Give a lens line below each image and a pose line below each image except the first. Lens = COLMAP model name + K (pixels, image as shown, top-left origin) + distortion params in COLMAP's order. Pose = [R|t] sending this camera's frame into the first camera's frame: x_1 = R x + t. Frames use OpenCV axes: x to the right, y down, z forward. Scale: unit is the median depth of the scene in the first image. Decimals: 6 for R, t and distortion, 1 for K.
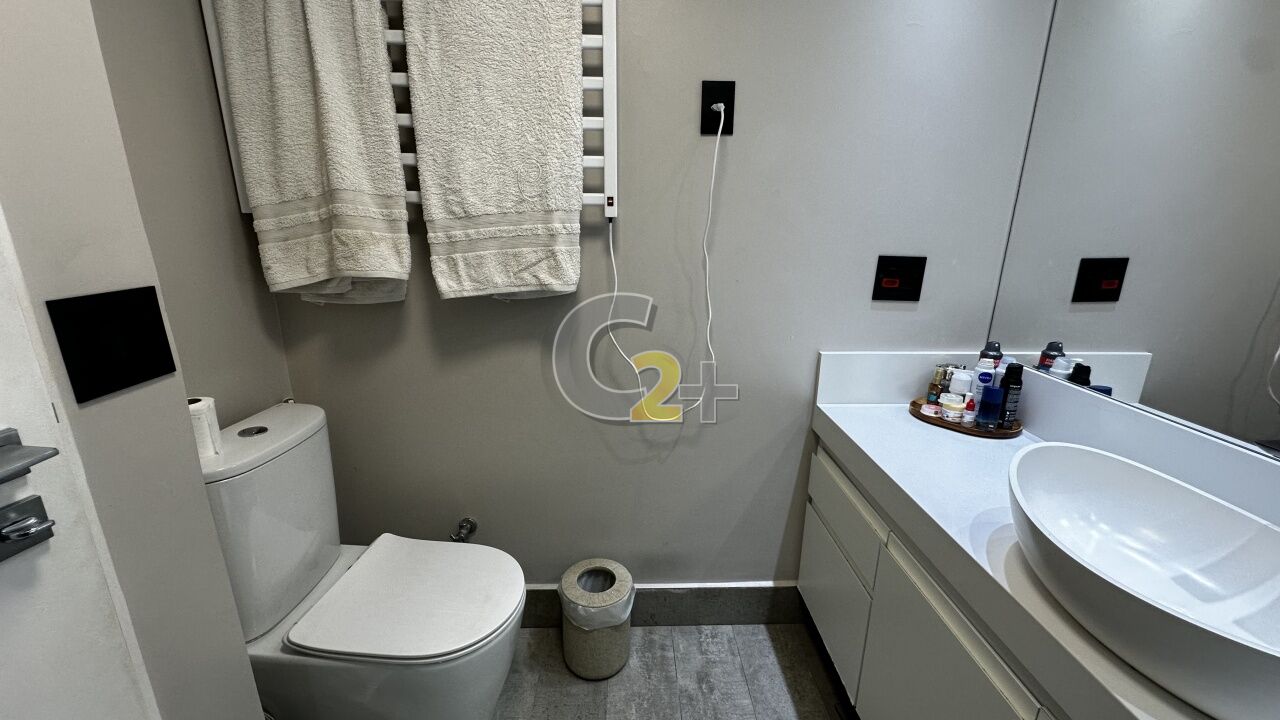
lens RADIAL K [[515.7, 0, 644.3], [0, 515.7, 359.8], [0, 0, 1]] dist [-0.003021, 0.000122]
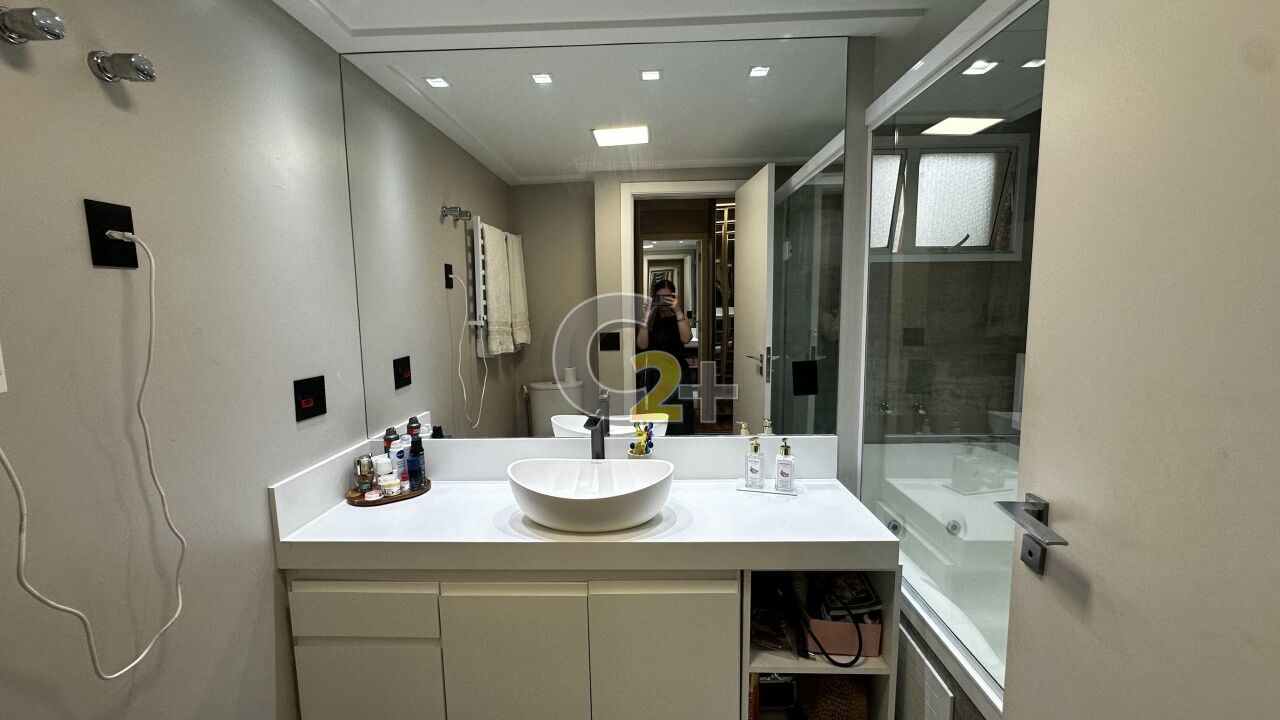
lens RADIAL K [[515.7, 0, 644.3], [0, 515.7, 359.8], [0, 0, 1]] dist [-0.003021, 0.000122]
pose [[0.058231, -0.123727, 0.990606, -0.581533], [0.279527, 0.954619, 0.102800, -0.156586], [-0.958370, 0.270915, 0.090174, 0.198904]]
